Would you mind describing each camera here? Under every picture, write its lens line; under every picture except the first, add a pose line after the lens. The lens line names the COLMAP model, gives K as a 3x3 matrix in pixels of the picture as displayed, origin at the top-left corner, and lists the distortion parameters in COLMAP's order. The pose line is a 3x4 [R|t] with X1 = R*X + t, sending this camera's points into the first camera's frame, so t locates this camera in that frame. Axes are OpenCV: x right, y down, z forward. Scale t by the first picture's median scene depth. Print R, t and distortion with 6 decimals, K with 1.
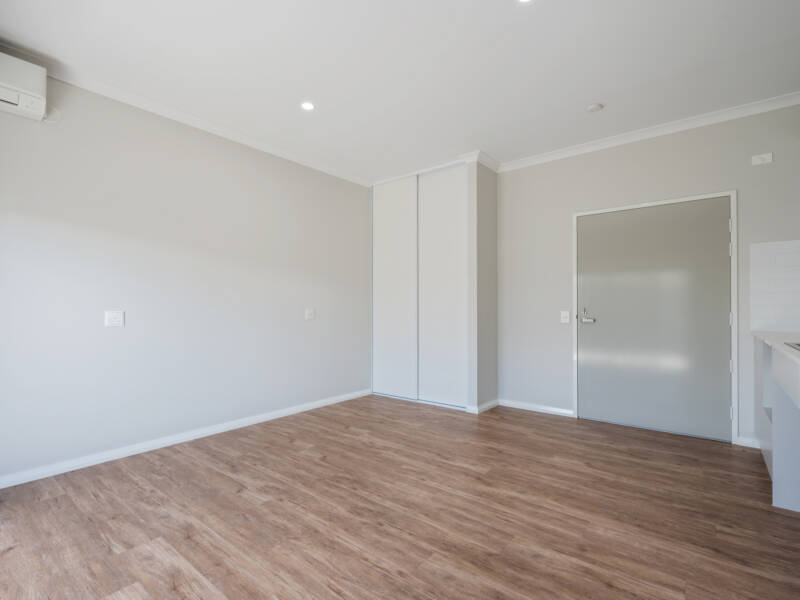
lens RADIAL K [[391.0, 0, 397.7], [0, 391.0, 307.9], [0, 0, 1]] dist [-0.003426, -0.000192]
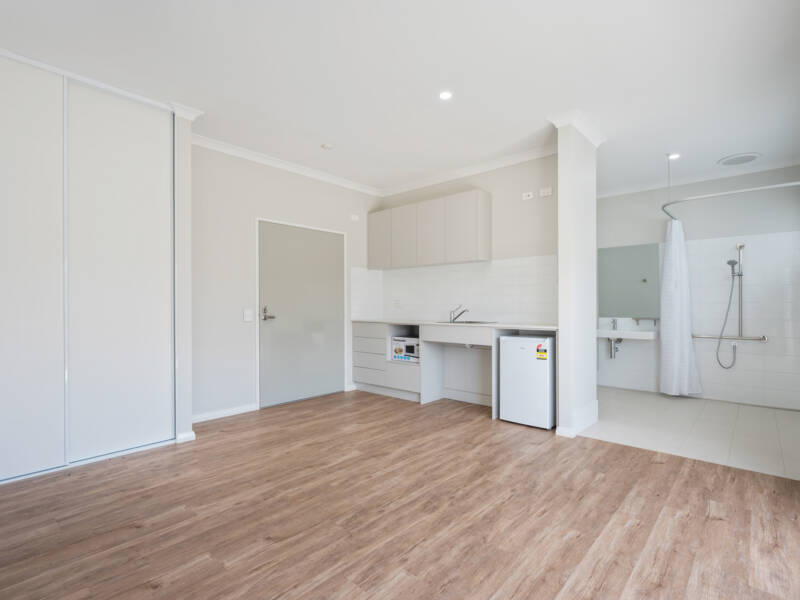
lens RADIAL K [[411.9, 0, 395.5], [0, 411.9, 304.3], [0, 0, 1]] dist [0.003694, -0.001020]
pose [[0.045128, 0.003033, 0.998977, -0.995935], [0.002105, 0.999993, -0.003131, -0.000422], [-0.998979, 0.002244, 0.045122, 0.888406]]
